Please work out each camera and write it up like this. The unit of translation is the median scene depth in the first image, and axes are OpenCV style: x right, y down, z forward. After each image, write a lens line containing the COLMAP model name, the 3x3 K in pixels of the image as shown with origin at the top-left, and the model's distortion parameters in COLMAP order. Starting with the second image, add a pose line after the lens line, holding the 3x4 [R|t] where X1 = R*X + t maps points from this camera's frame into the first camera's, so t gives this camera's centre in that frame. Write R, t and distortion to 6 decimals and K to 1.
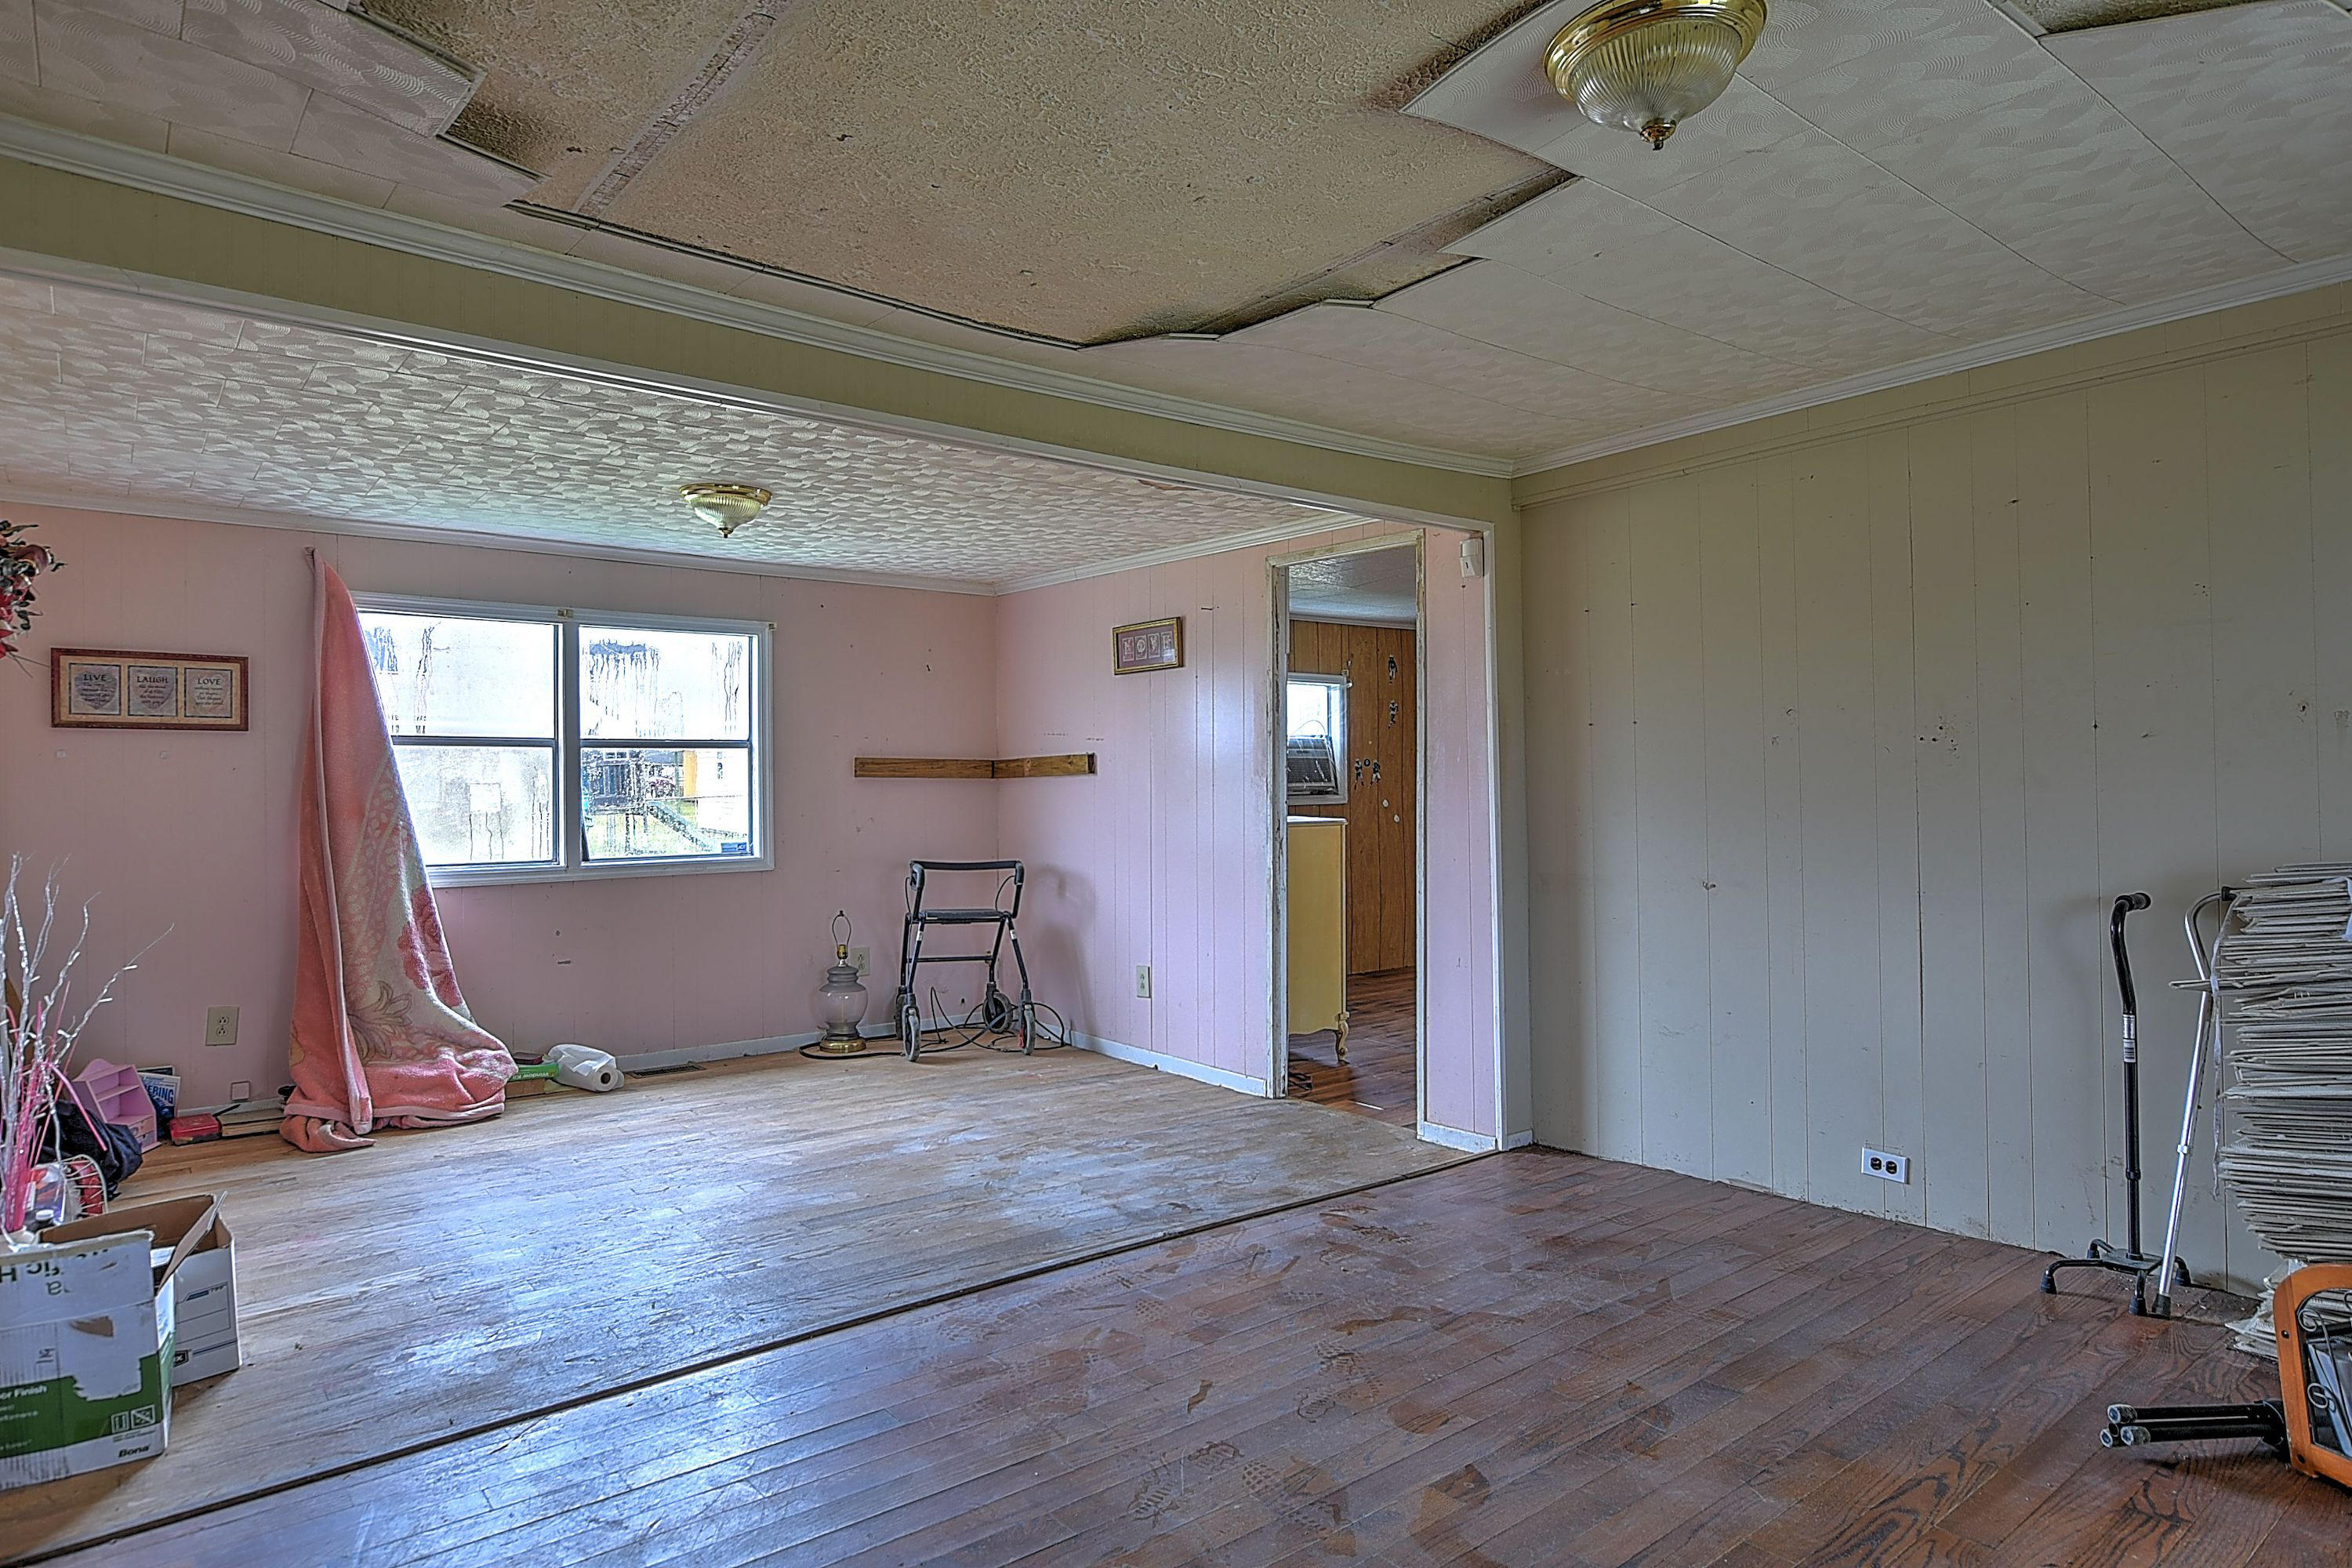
lens RADIAL K [[1320.4, 0, 1176.0], [0, 1320.4, 784.0], [0, 0, 1]] dist [-0.028446, 0.020075]
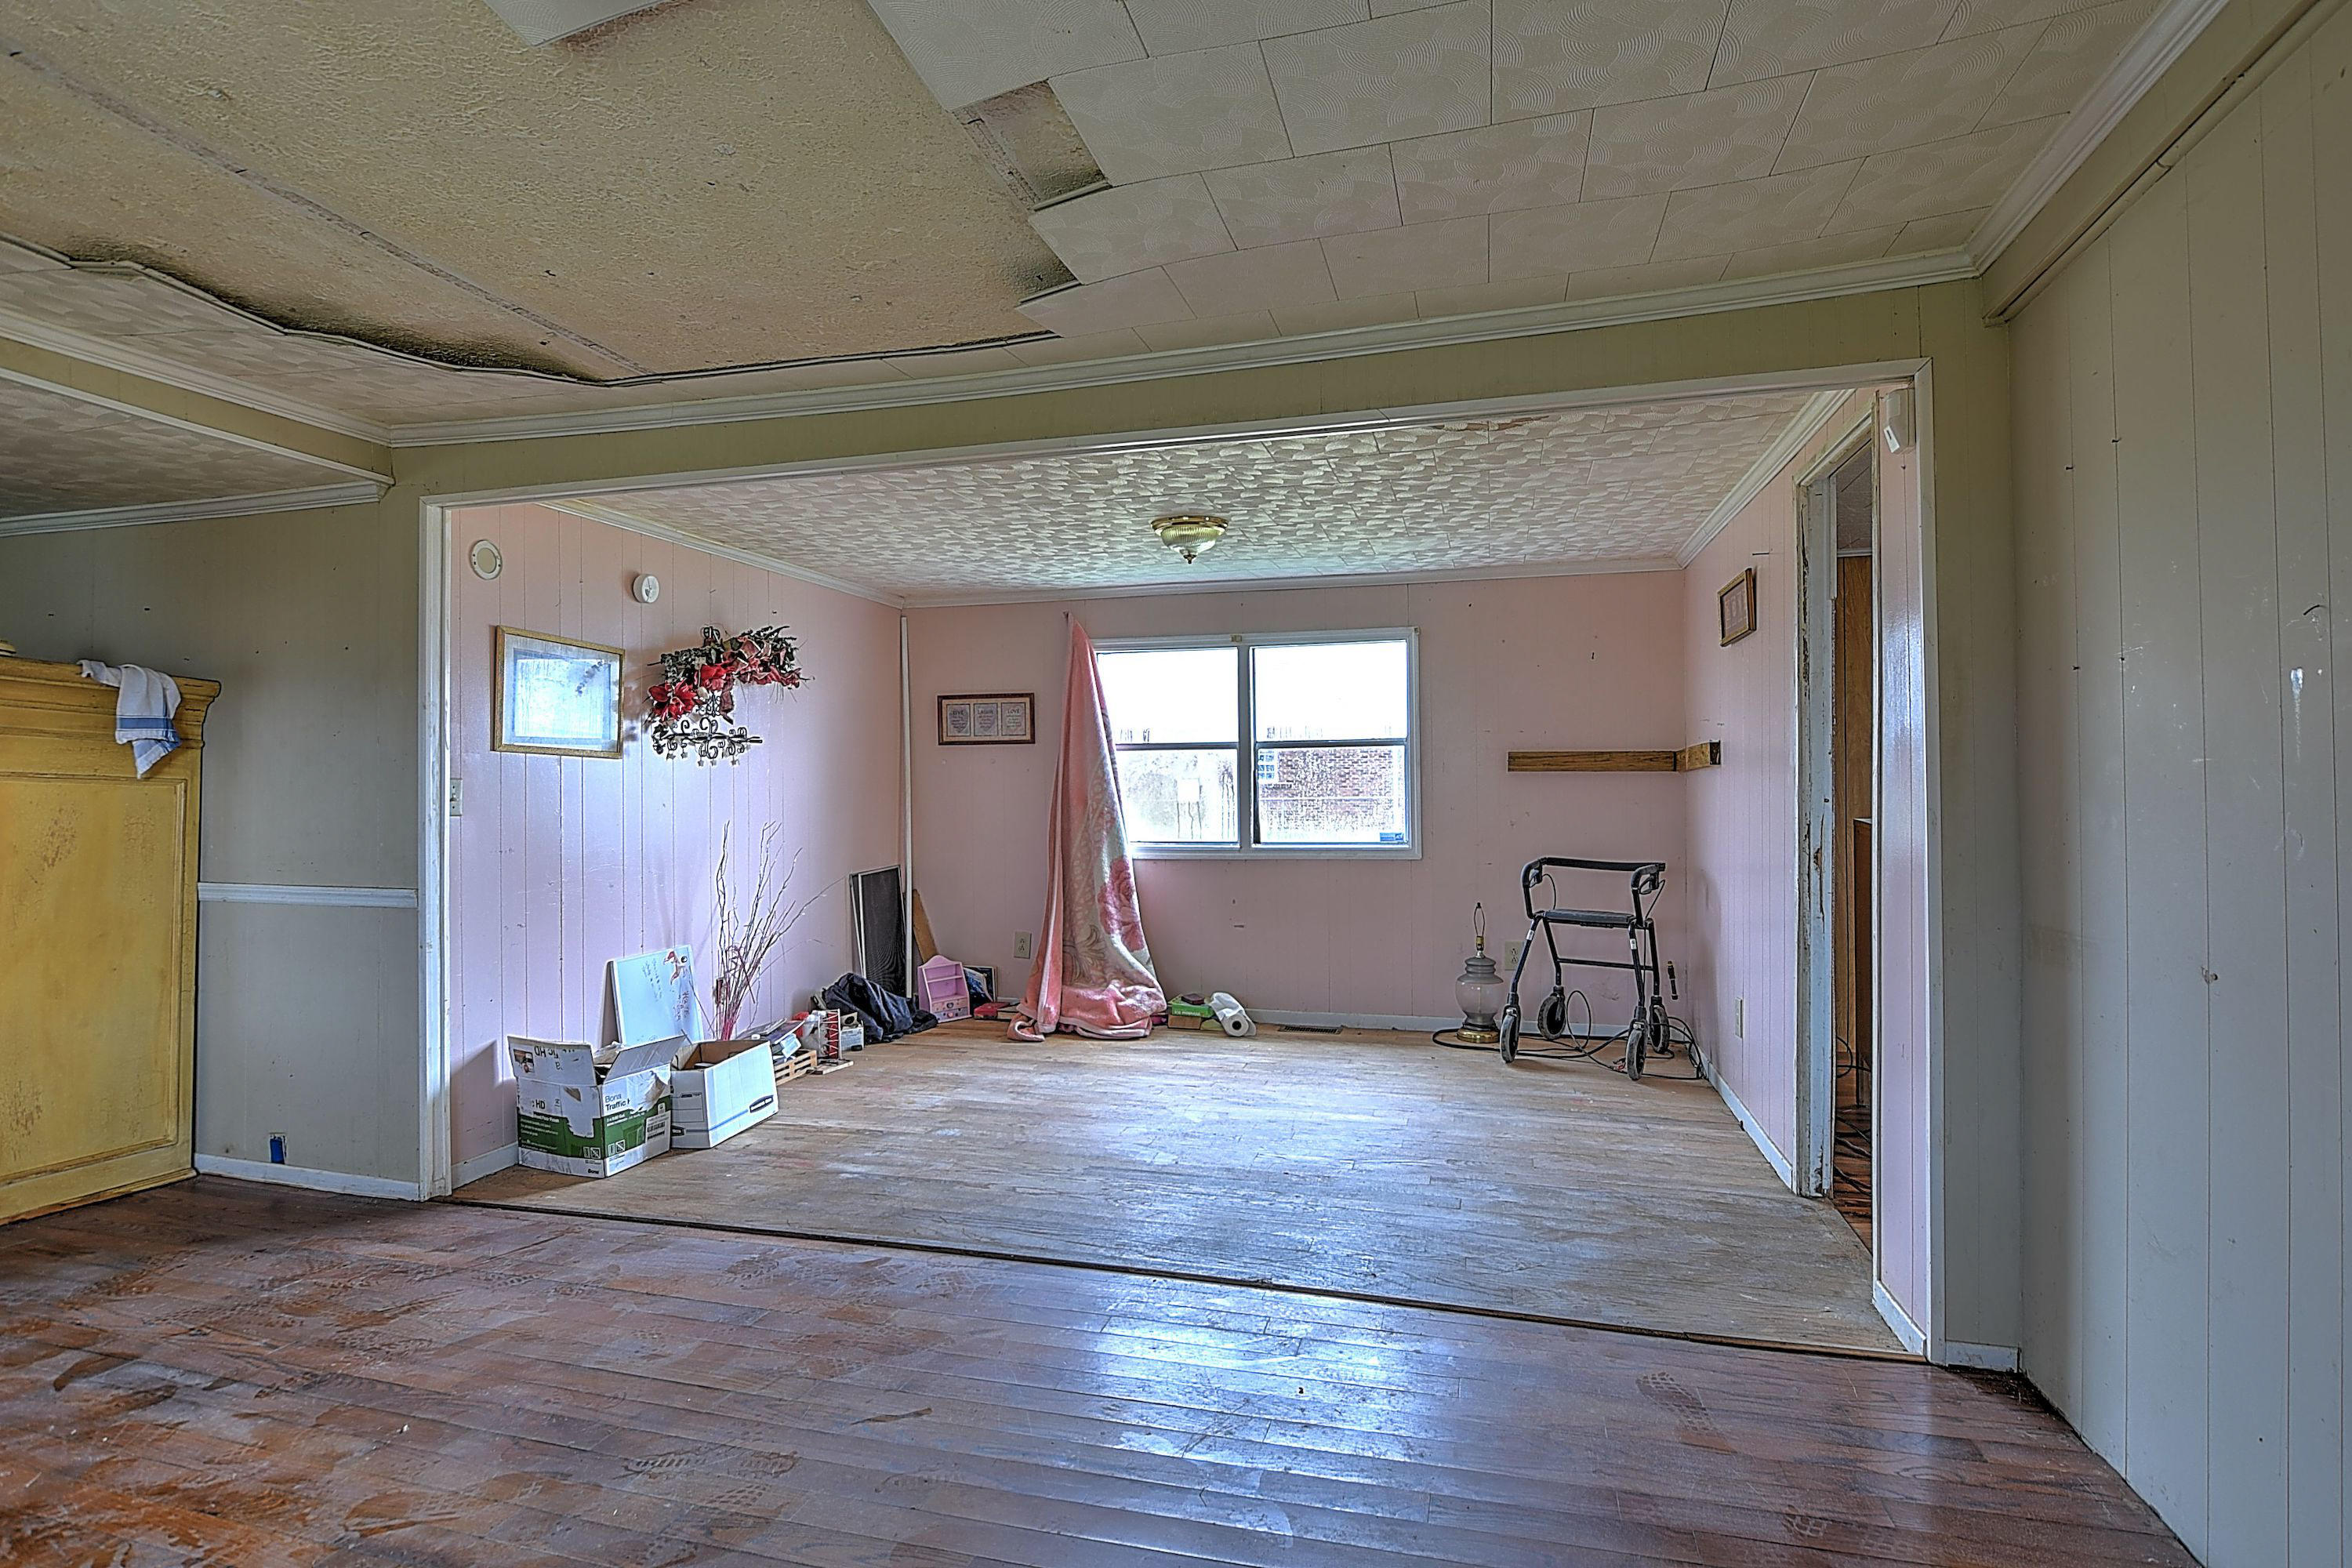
lens RADIAL K [[1183.4, 0, 1176.0], [0, 1183.4, 784.0], [0, 0, 1]] dist [-0.020679, 0.000714]
pose [[0.589679, -0.000839, -0.807637, 0.425350], [0.004437, 0.999988, 0.002200, 0.001748], [0.807625, -0.004881, 0.589676, 0.339111]]
